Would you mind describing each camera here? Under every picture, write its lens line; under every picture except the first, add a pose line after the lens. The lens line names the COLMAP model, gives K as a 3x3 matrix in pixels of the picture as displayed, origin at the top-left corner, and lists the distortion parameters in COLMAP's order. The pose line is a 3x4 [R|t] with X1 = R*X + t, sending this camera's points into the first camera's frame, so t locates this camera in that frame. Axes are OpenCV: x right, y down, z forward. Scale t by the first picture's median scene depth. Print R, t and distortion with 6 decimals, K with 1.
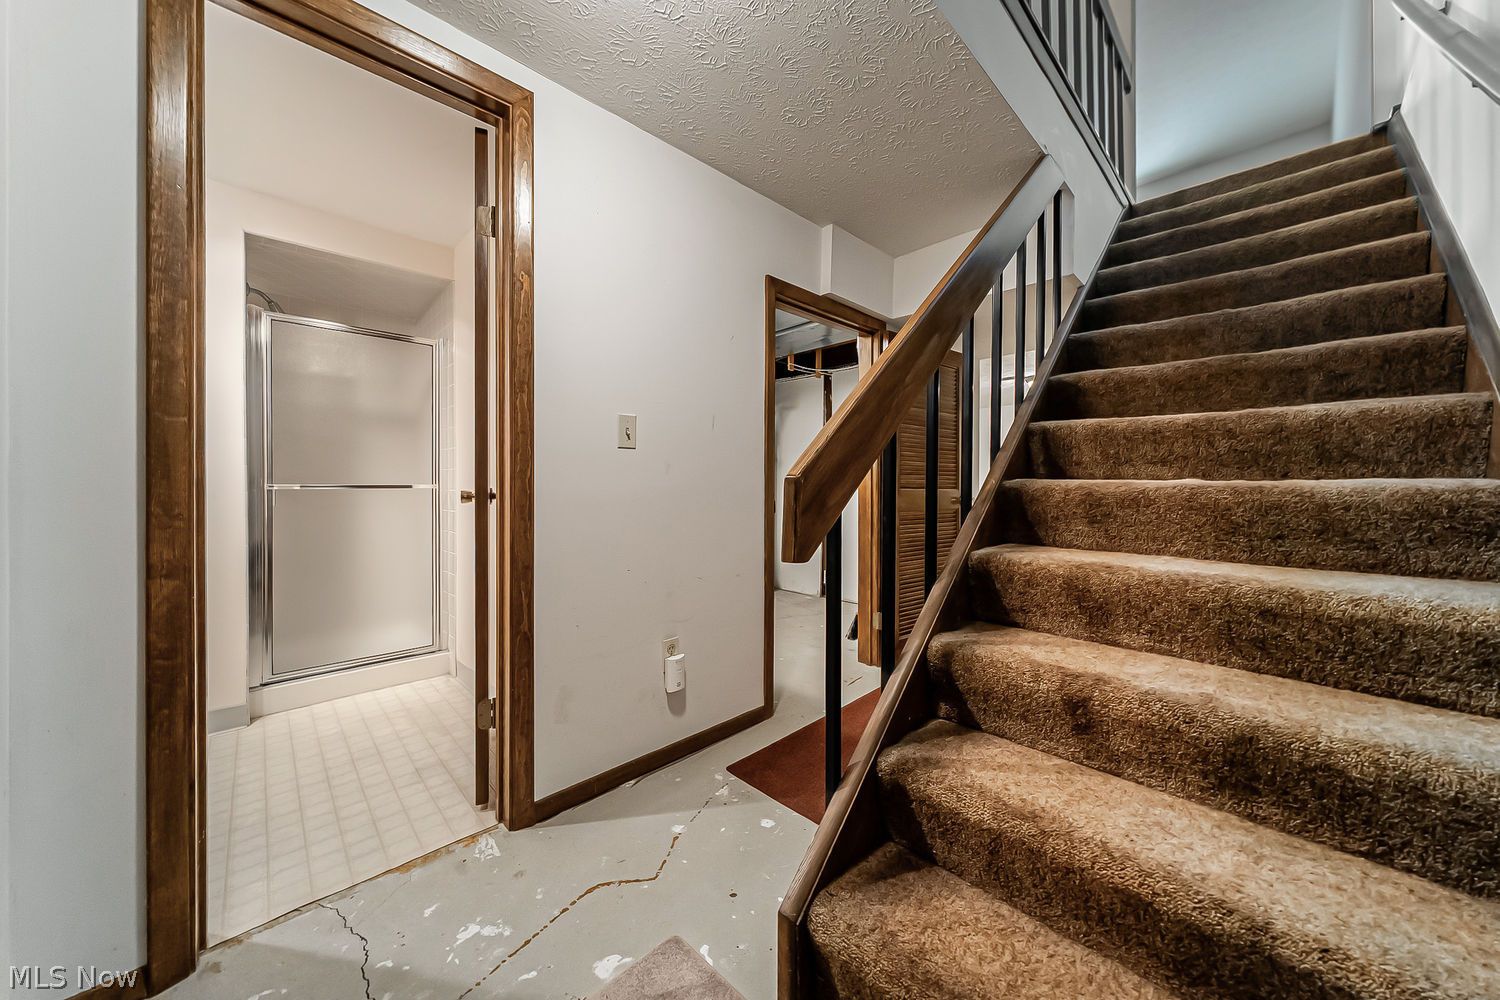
lens RADIAL K [[516.9, 0, 748.8], [0, 516.9, 485.4], [0, 0, 1]] dist [-0.003597, -0.000471]
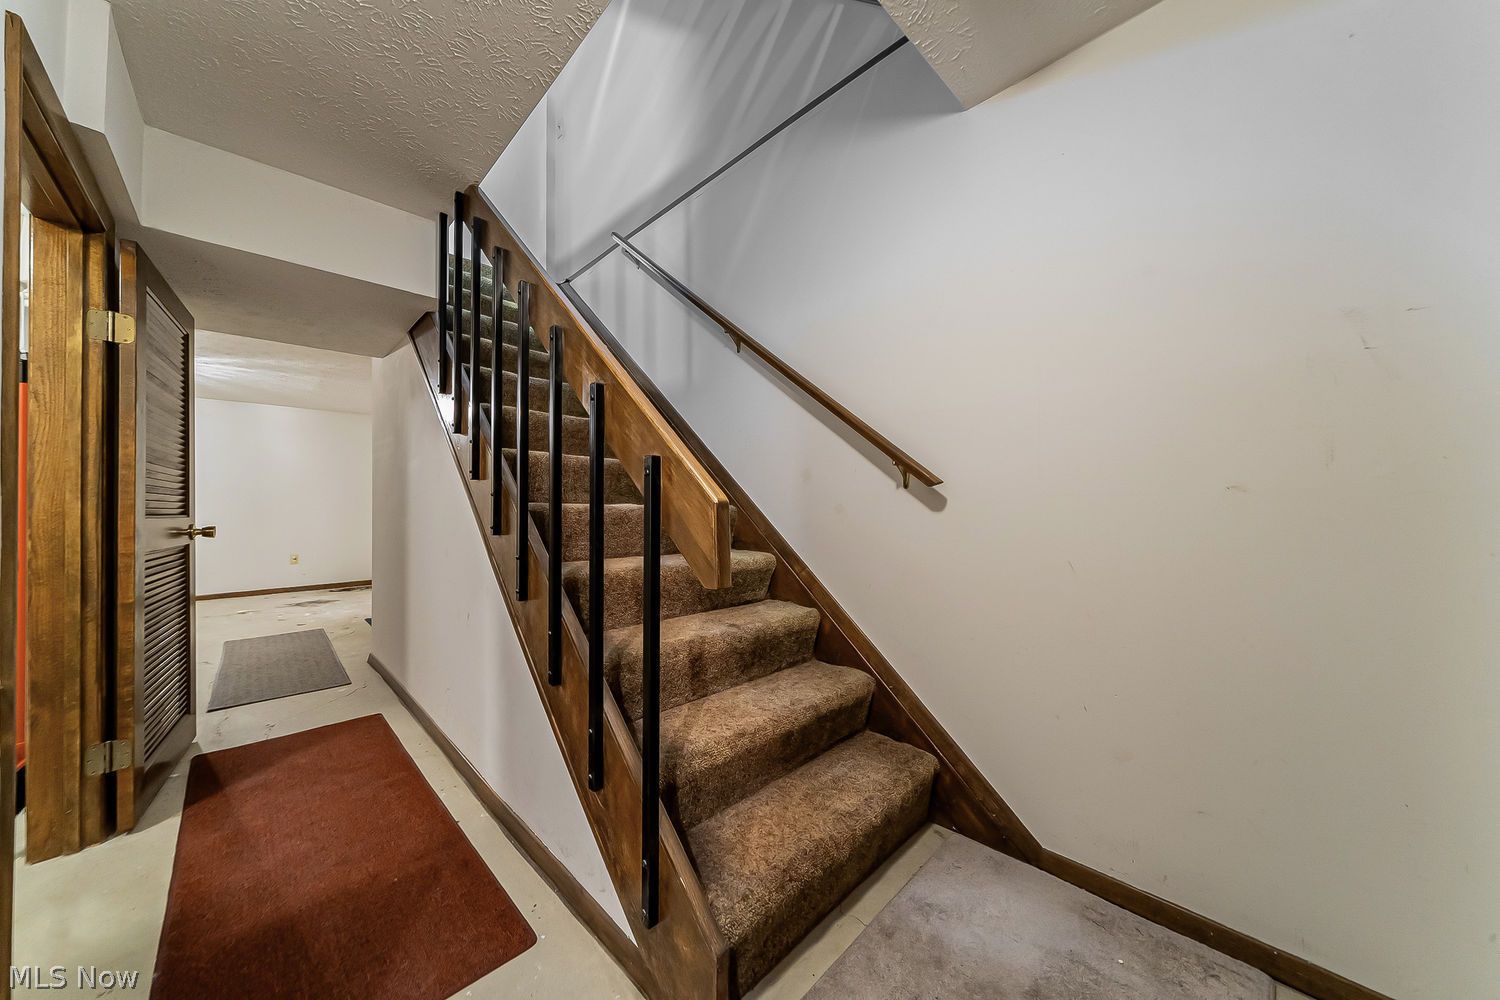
lens RADIAL K [[516.9, 0, 749.0], [0, 516.9, 503.0], [0, 0, 1]] dist [-0.003597, -0.000471]
pose [[-0.006367, 0.000511, 0.999980, -0.924769], [0.005004, 0.999987, -0.000480, -0.013505], [-0.999967, 0.005001, -0.006369, 0.976223]]
